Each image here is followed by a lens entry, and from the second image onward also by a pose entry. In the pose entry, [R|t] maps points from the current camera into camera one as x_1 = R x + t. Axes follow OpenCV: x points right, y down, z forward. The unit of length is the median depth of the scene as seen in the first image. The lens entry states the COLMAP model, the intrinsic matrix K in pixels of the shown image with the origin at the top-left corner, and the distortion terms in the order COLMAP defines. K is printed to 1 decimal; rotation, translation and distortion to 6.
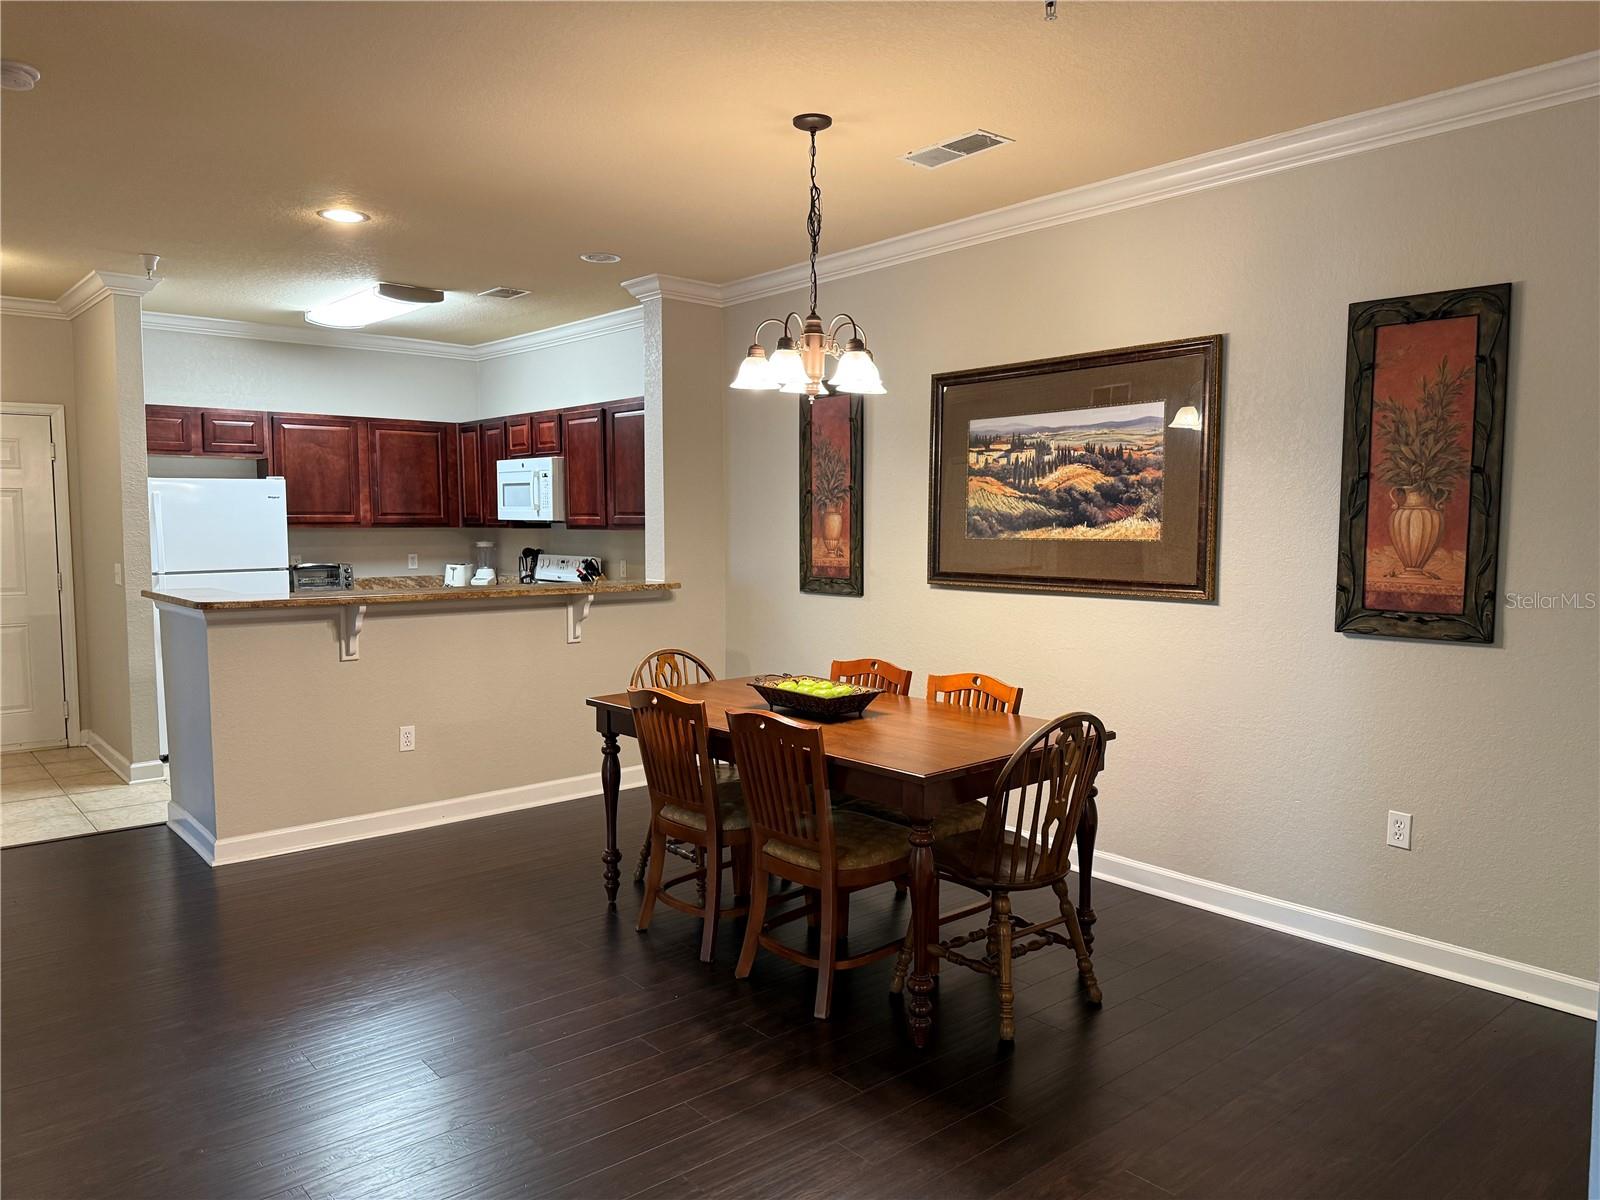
lens RADIAL K [[1126.4, 0, 803.7], [0, 1126.4, 596.0], [0, 0, 1]] dist [0.160957, -0.284047]
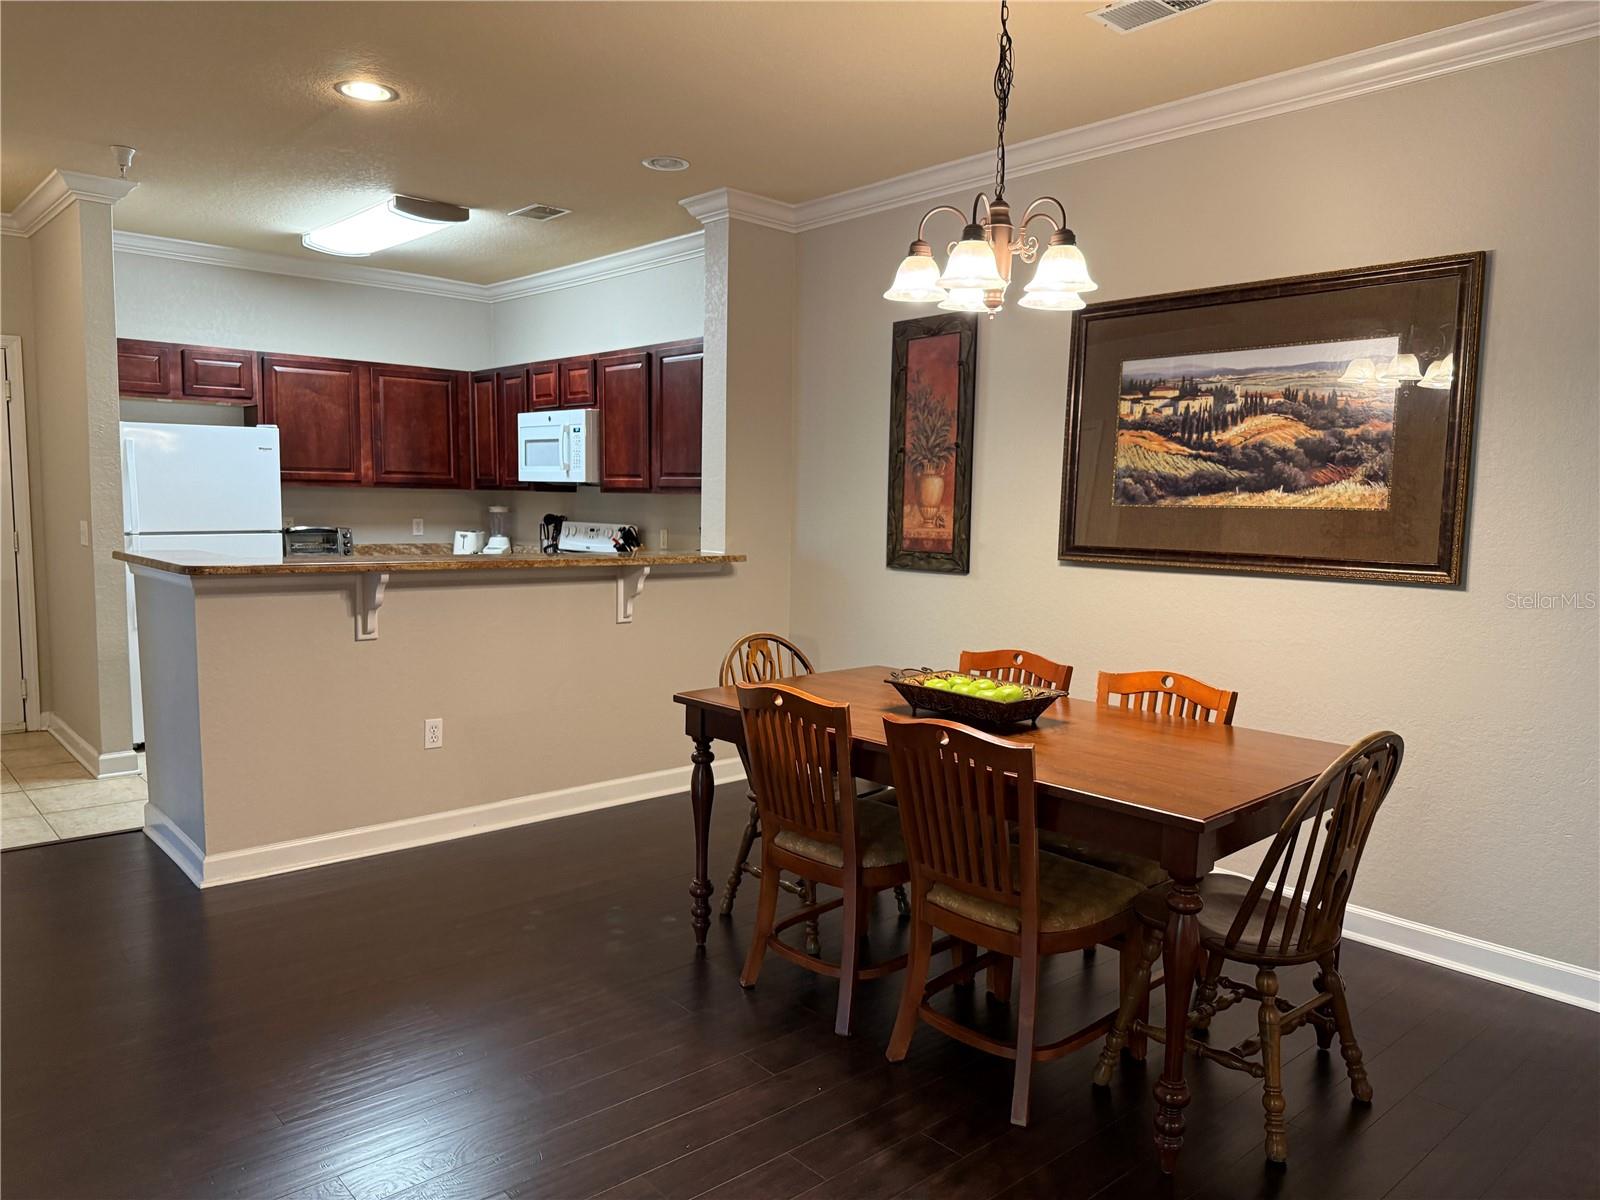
lens RADIAL K [[1126.8, 0, 802.6], [0, 1126.8, 607.7], [0, 0, 1]] dist [0.142745, -0.239067]
pose [[0.999630, 0.016582, 0.021568, -0.104323], [-0.017178, 0.999467, 0.027767, 0.004814], [-0.021096, -0.028127, 0.999382, 0.175105]]
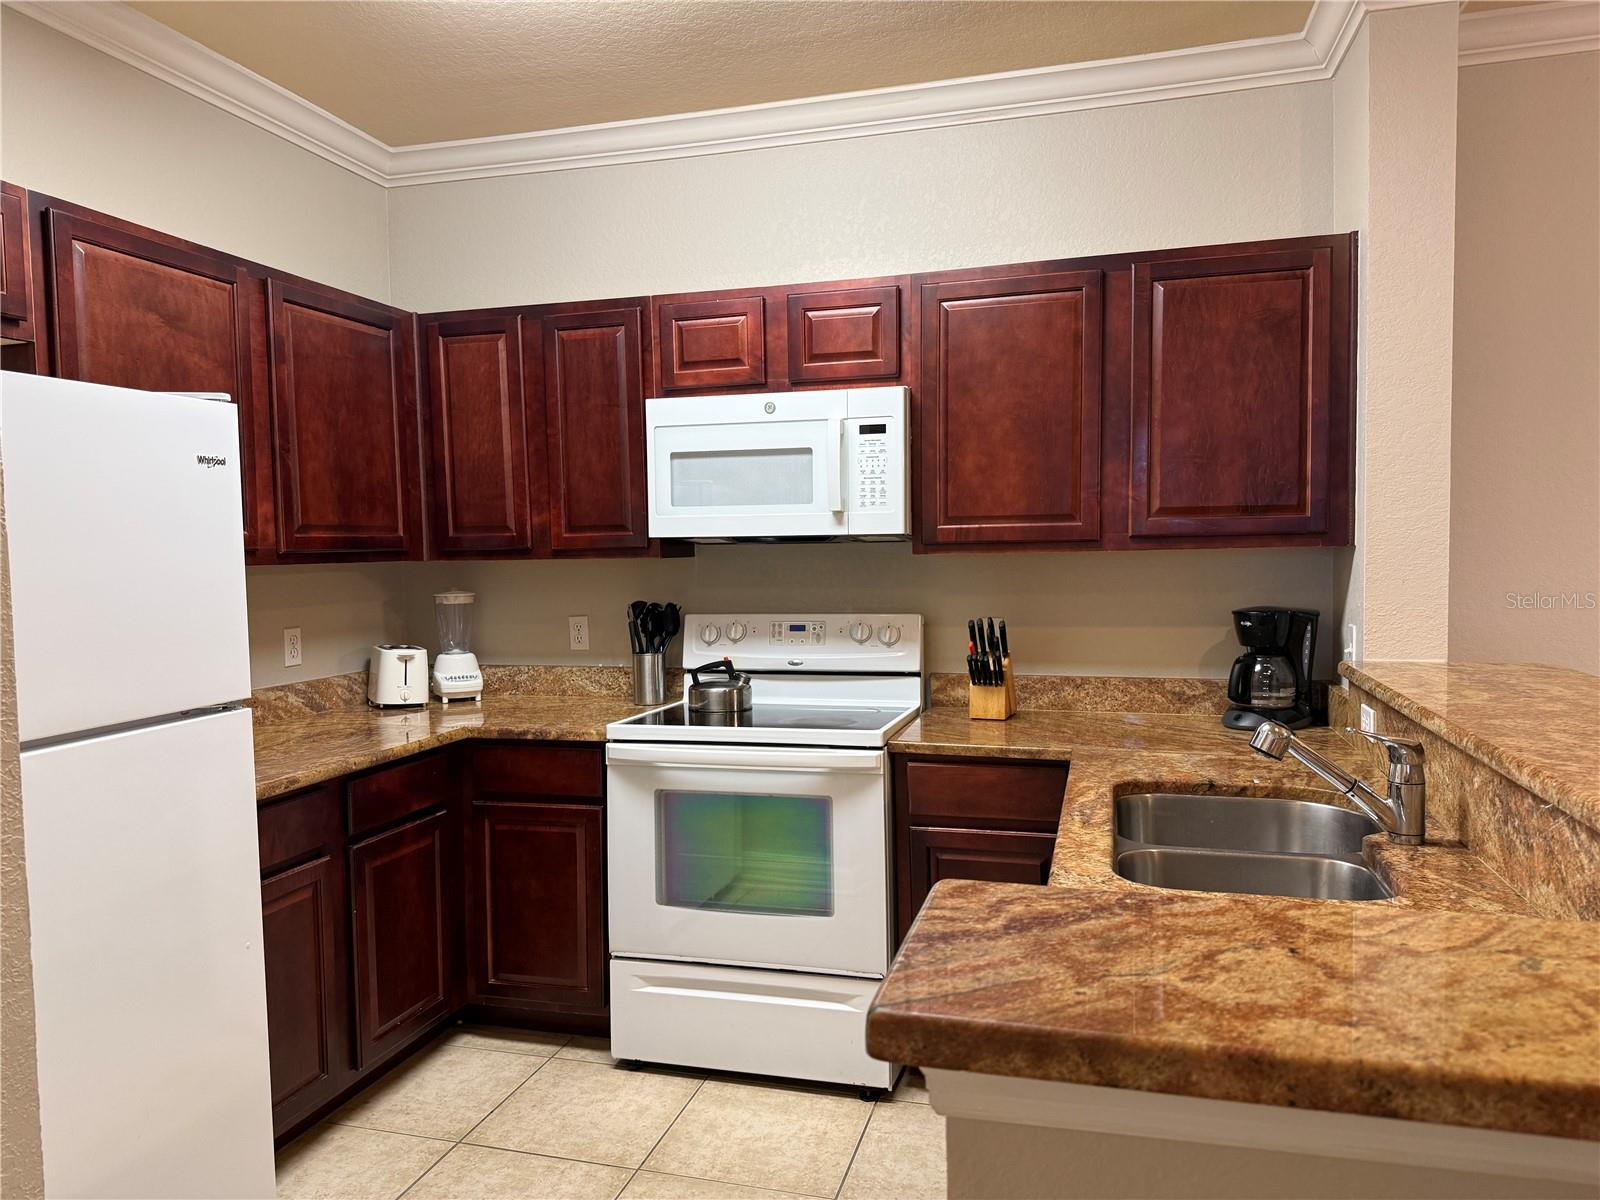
lens RADIAL K [[1126.8, 0, 802.6], [0, 1126.8, 607.7], [0, 0, 1]] dist [0.142745, -0.239067]
pose [[0.830692, -0.044020, 0.554990, -0.728674], [0.054983, 0.998482, -0.003100, -0.058127], [-0.554011, 0.033090, 0.831851, 0.986750]]
